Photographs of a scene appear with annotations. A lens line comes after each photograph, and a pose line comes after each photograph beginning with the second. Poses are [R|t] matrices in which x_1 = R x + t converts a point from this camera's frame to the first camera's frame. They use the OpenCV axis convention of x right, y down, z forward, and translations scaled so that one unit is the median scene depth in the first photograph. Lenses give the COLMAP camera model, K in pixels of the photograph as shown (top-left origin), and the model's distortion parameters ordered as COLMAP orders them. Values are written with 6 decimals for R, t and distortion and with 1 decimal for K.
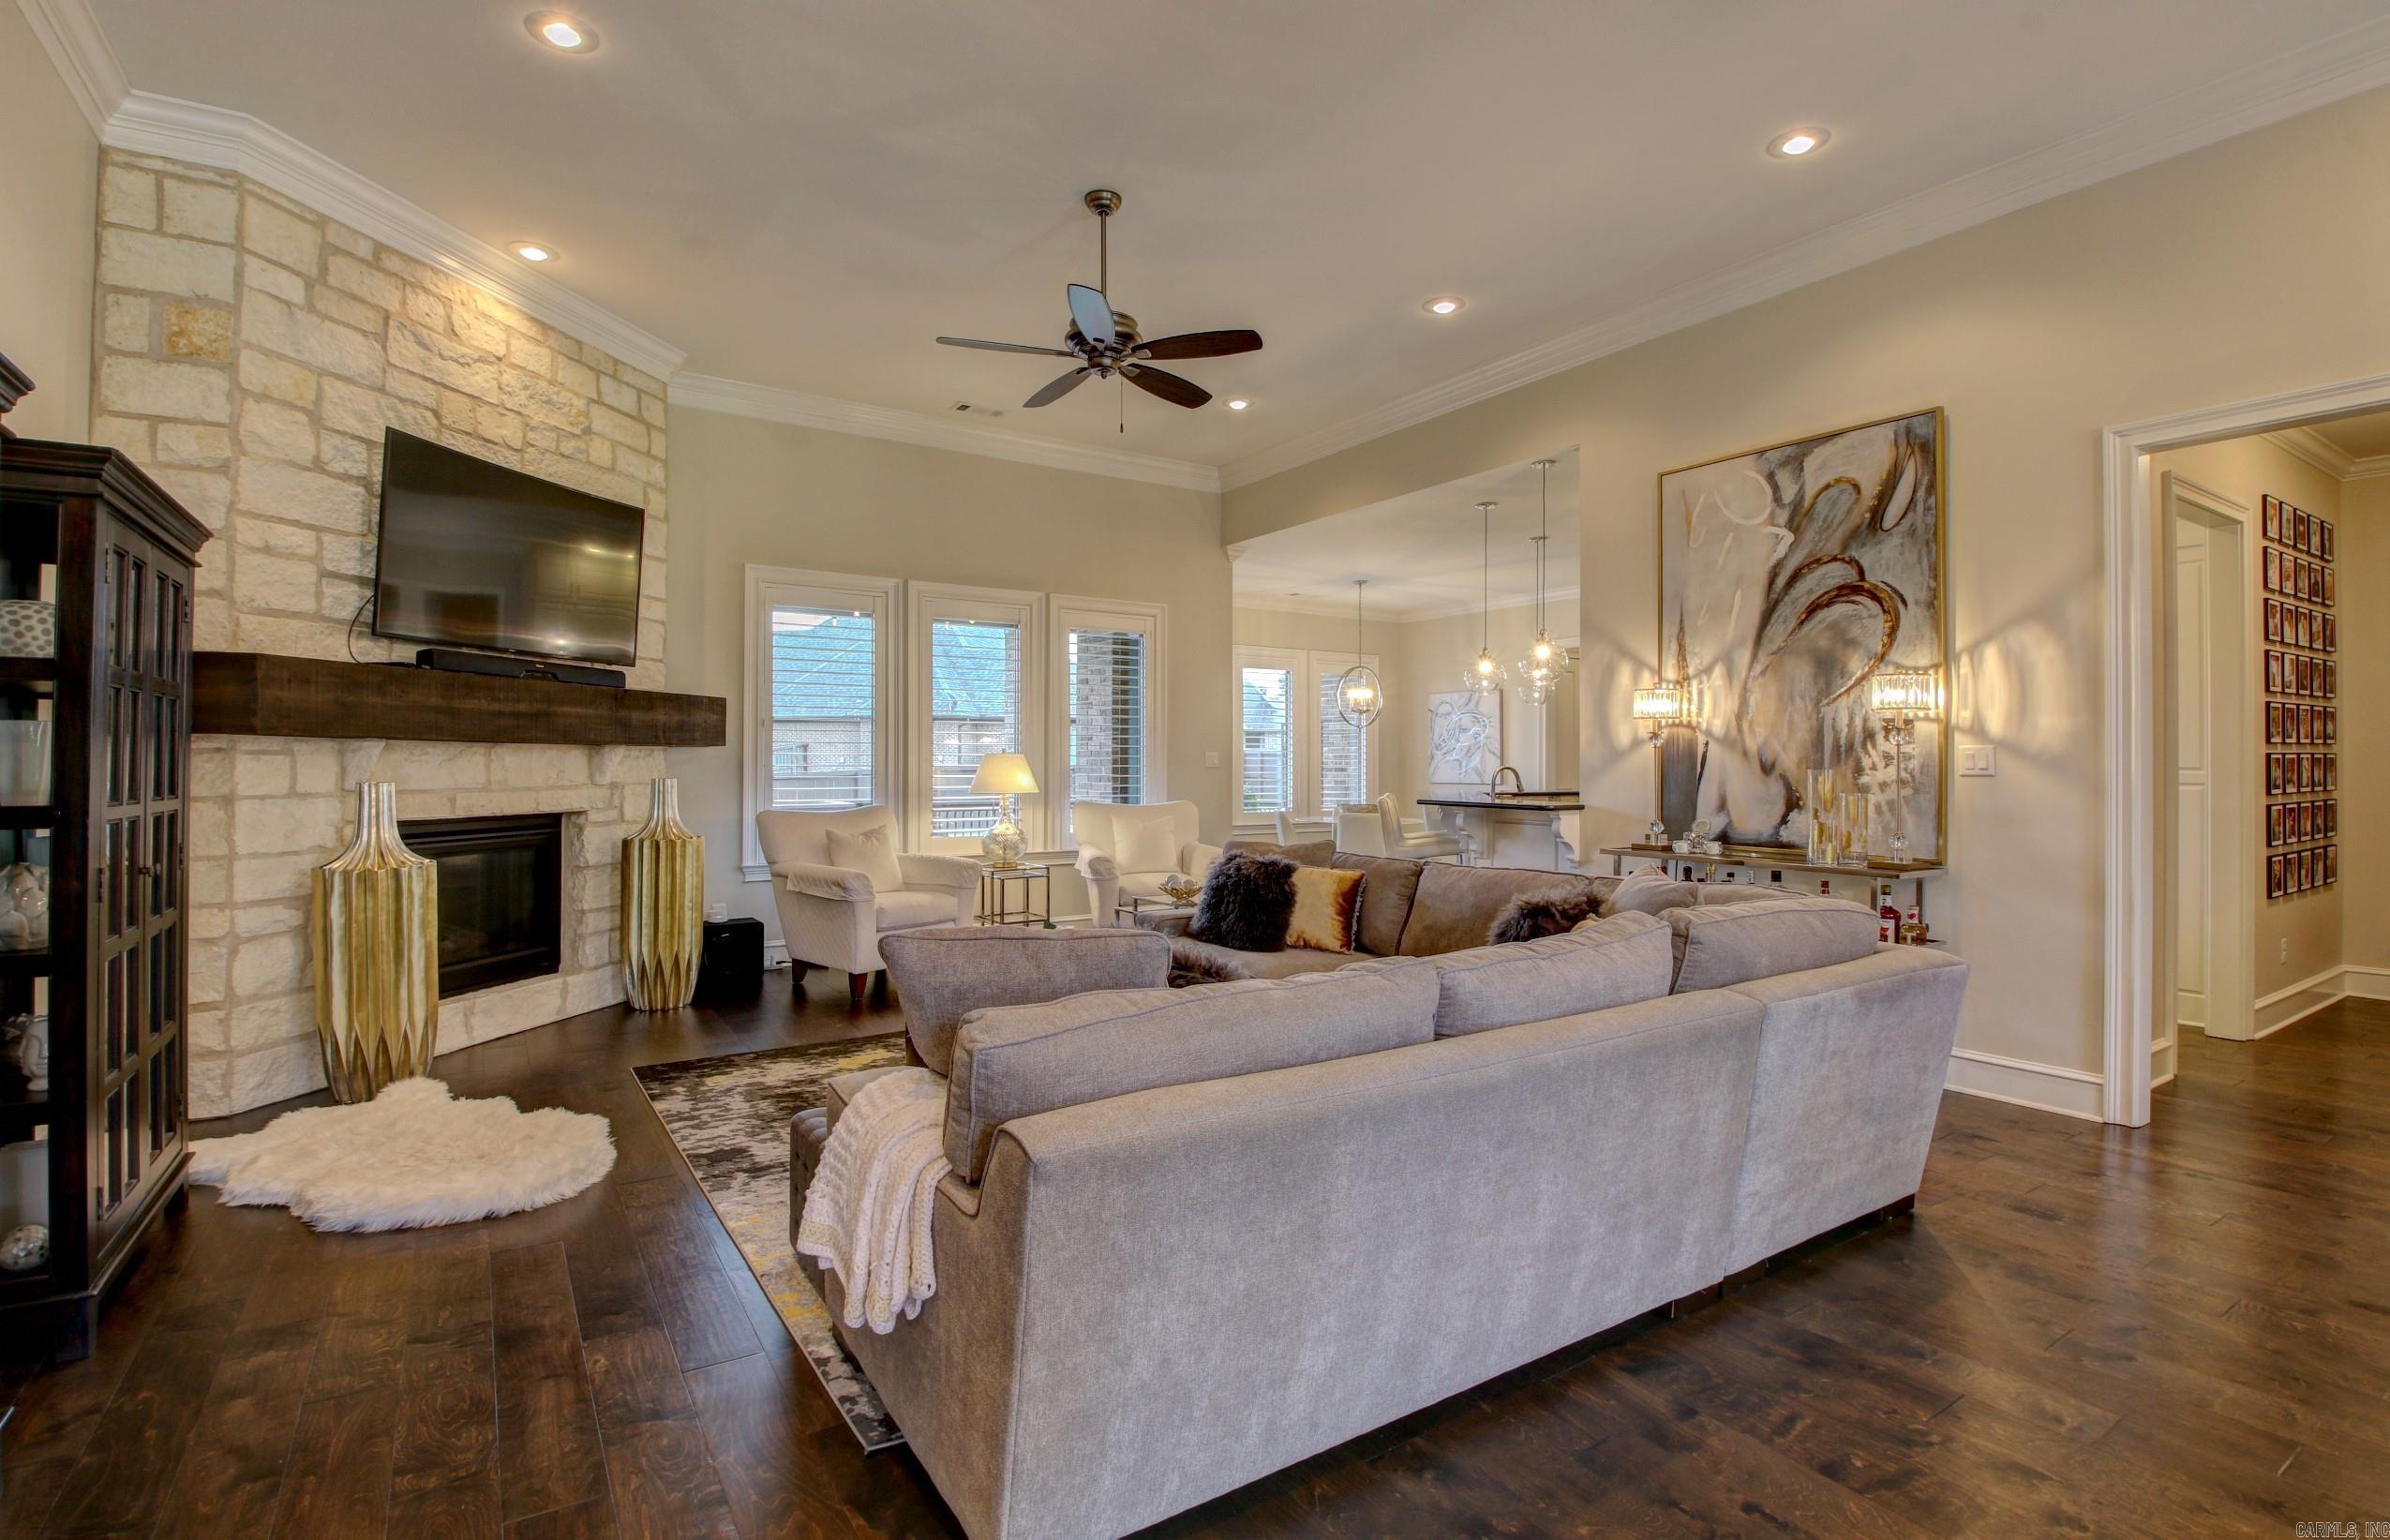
lens RADIAL K [[1118.8, 0, 1206.7], [0, 1118.8, 751.3], [0, 0, 1]] dist [-0.001832, -0.016150]
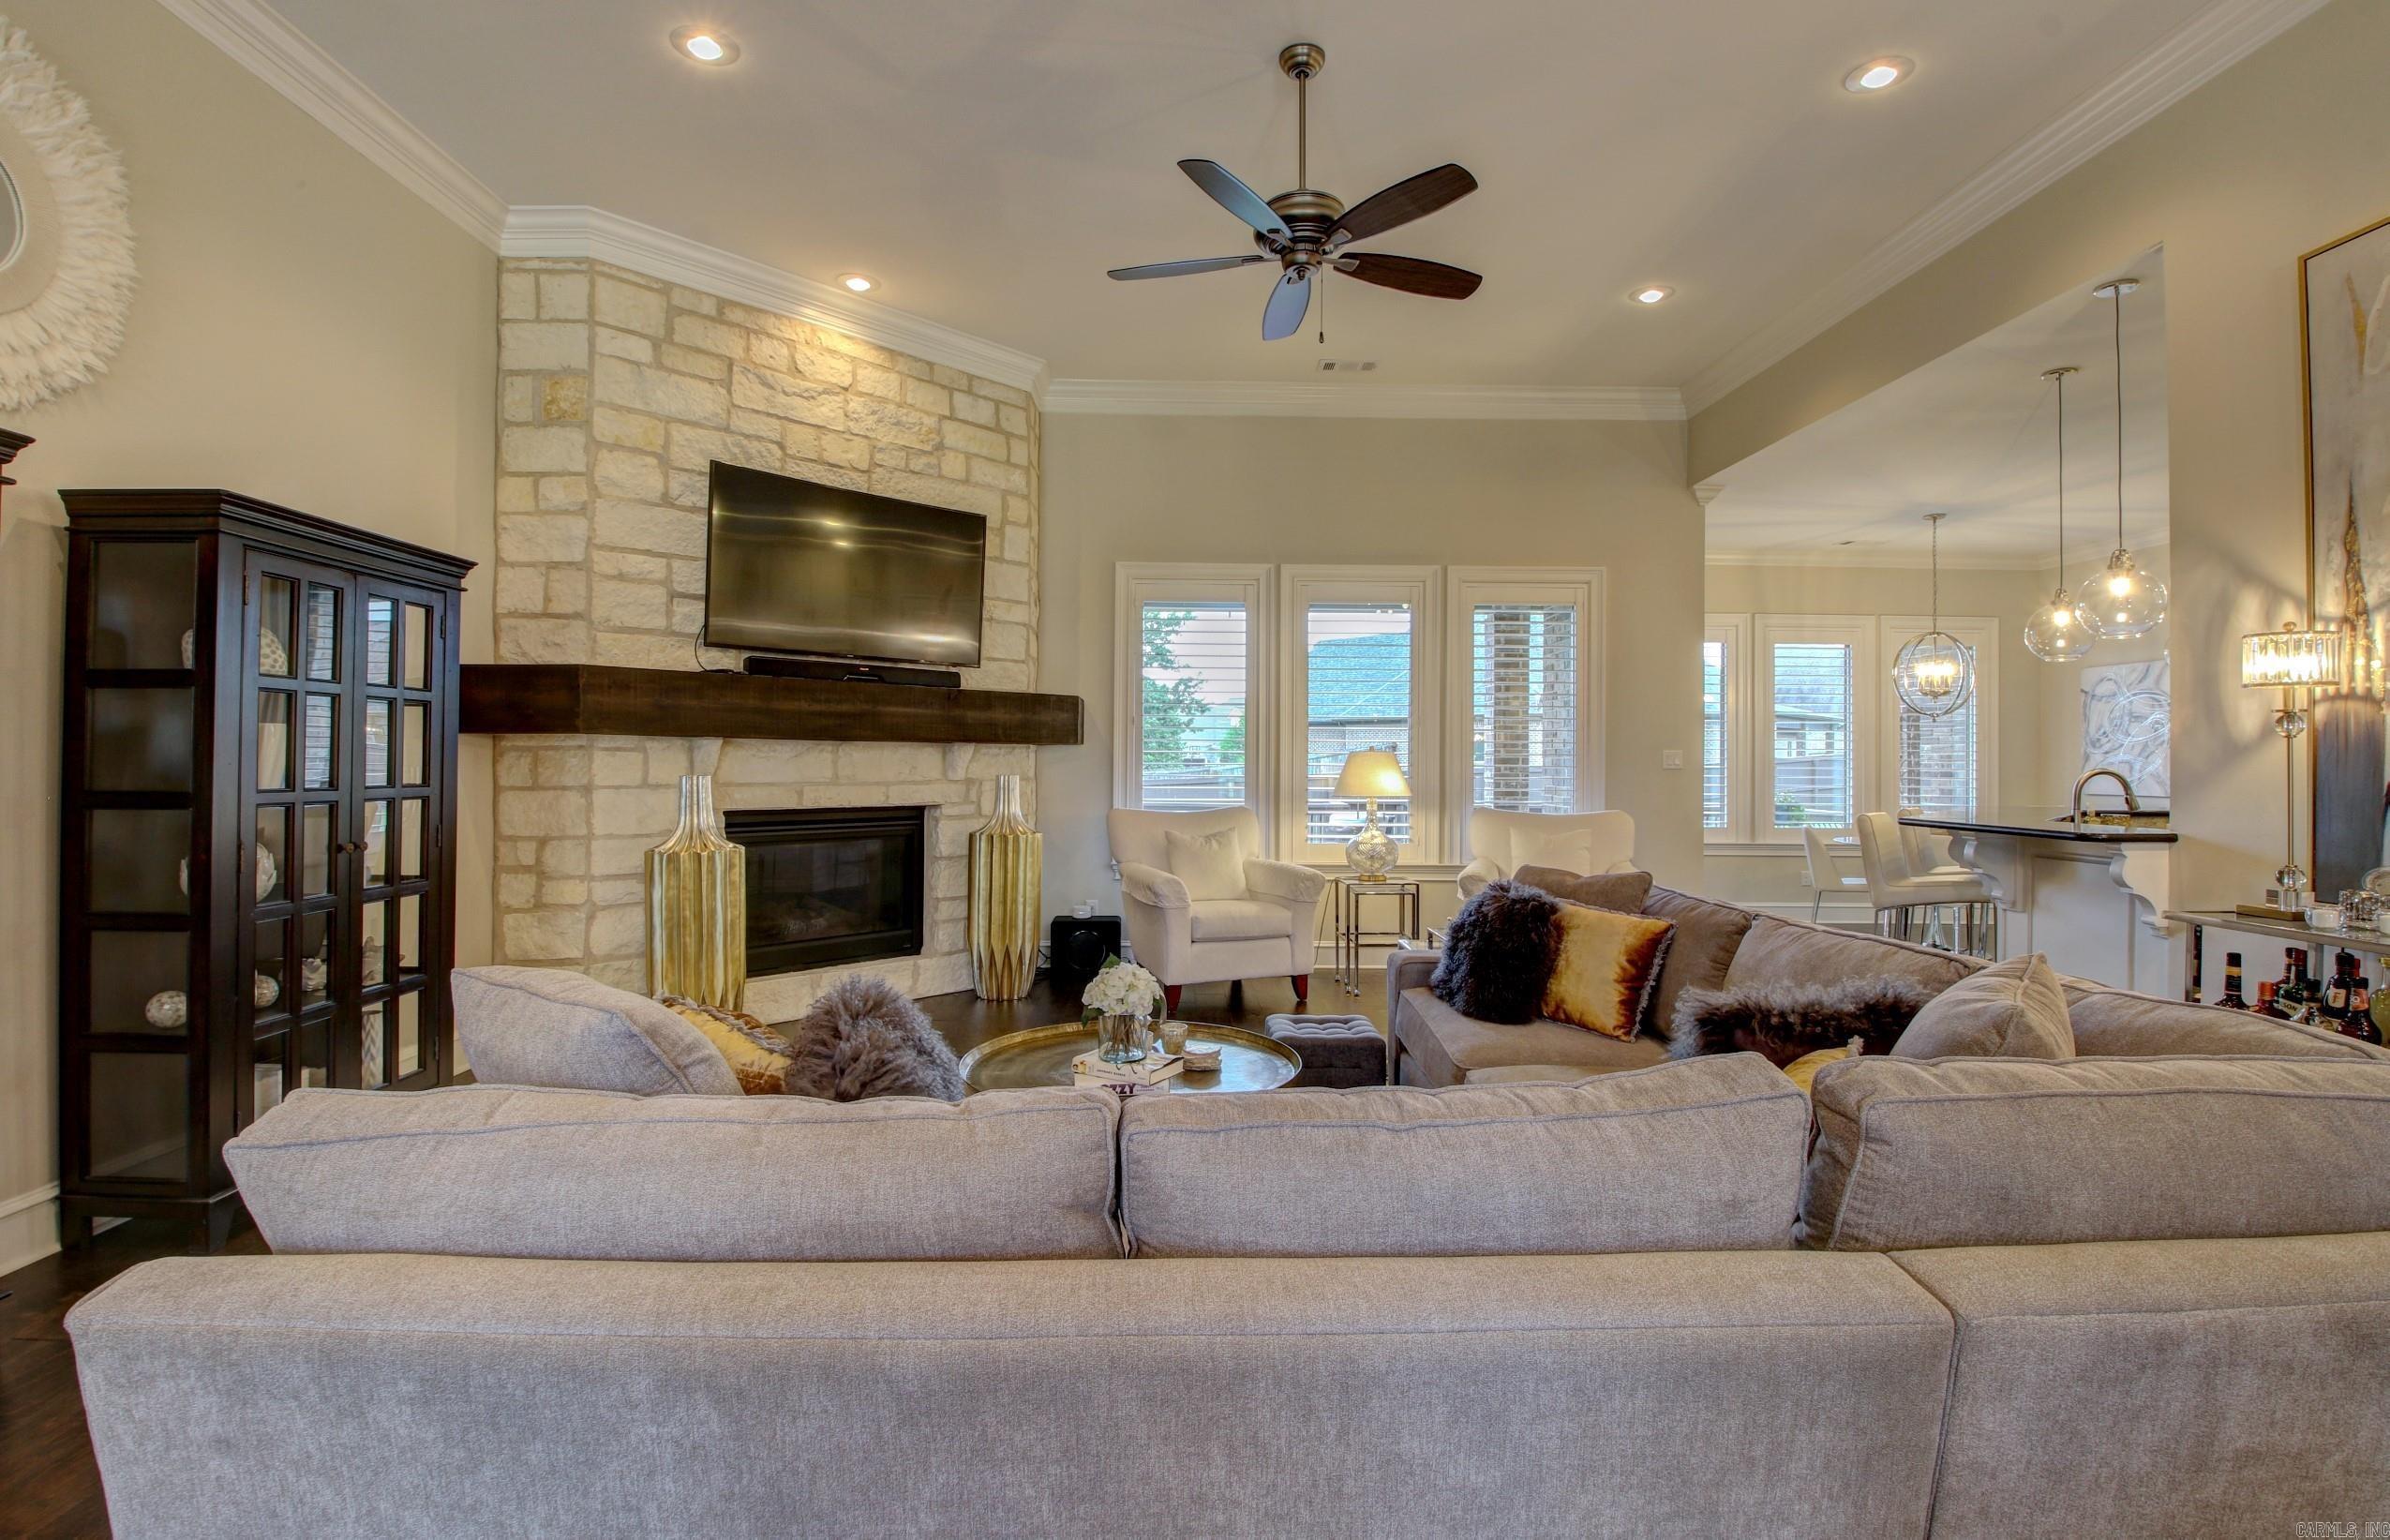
lens RADIAL K [[1120.2, 0, 1197.7], [0, 1120.2, 755.5], [0, 0, 1]] dist [0.026806, -0.042189]
pose [[0.847273, 0.000349, -0.531157, 0.264391], [0.000966, 0.999997, 0.002197, 0.004904], [0.531156, -0.002375, 0.847271, 0.271821]]
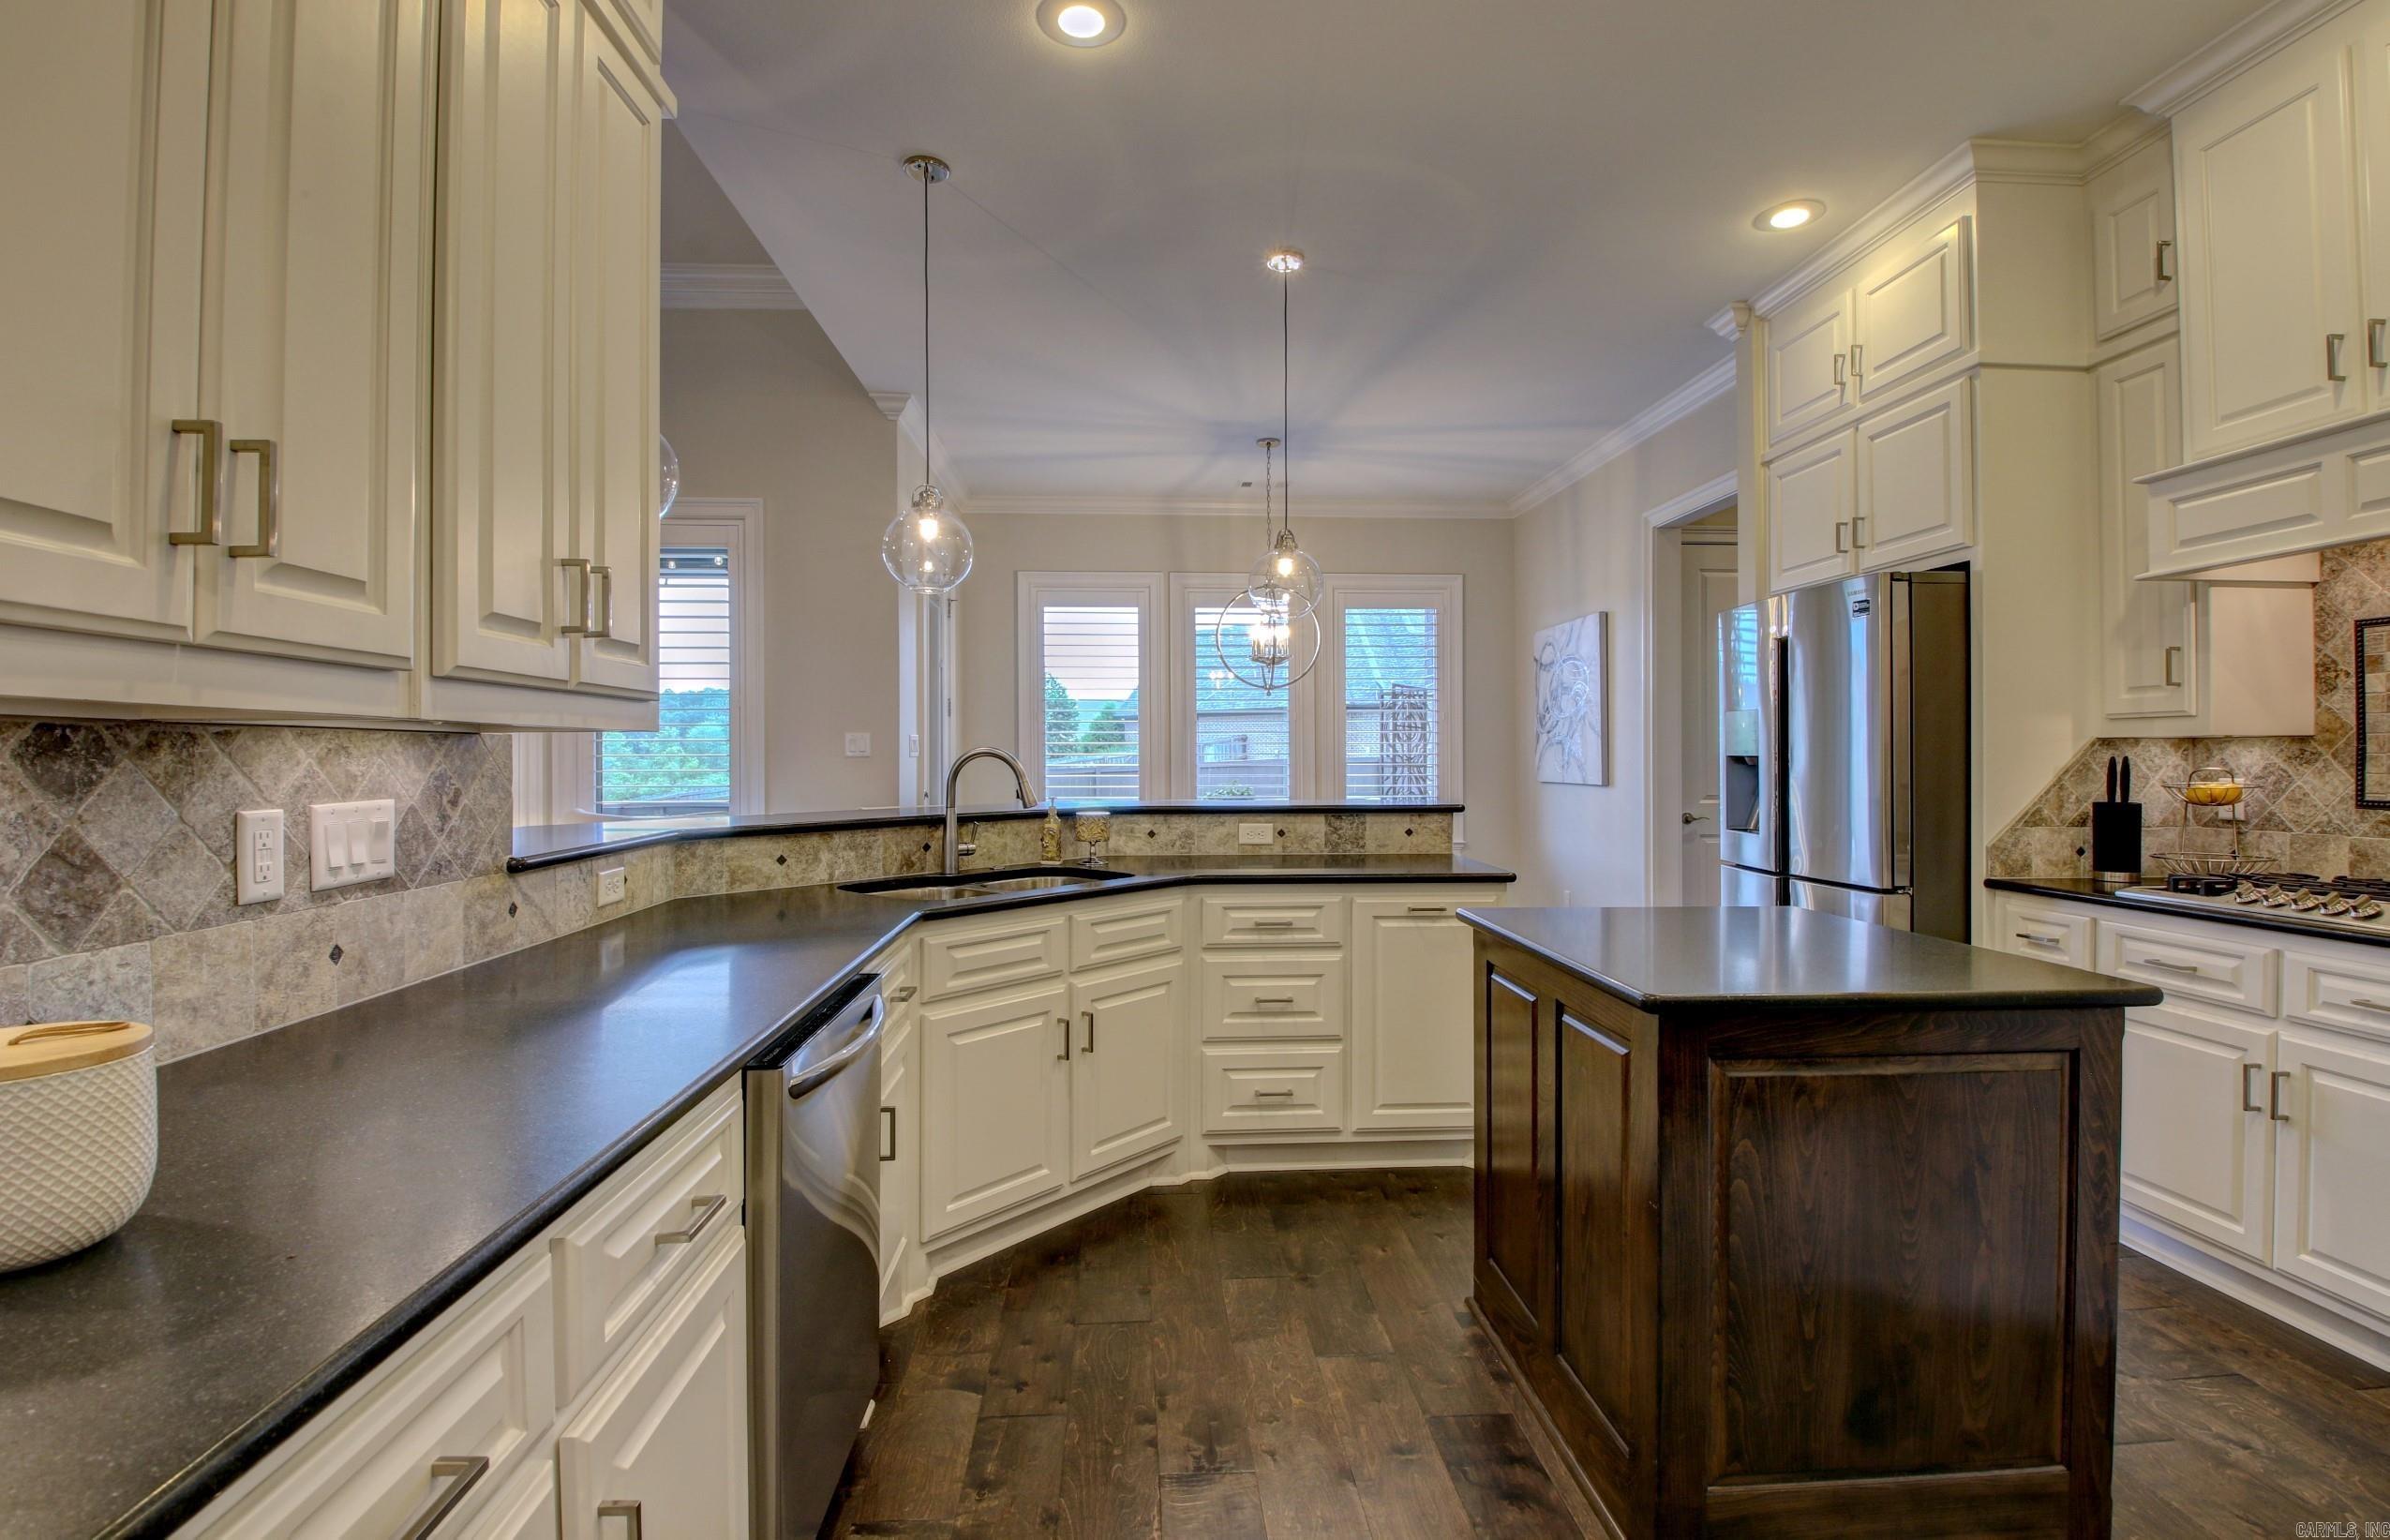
lens RADIAL K [[1110.4, 0, 1198.1], [0, 1110.4, 754.7], [0, 0, 1]] dist [0.019373, -0.030230]
pose [[0.868926, -0.008698, -0.494866, 0.885782], [0.014325, 0.999869, 0.007578, 0.020233], [0.494736, -0.013674, 0.868936, 1.031524]]
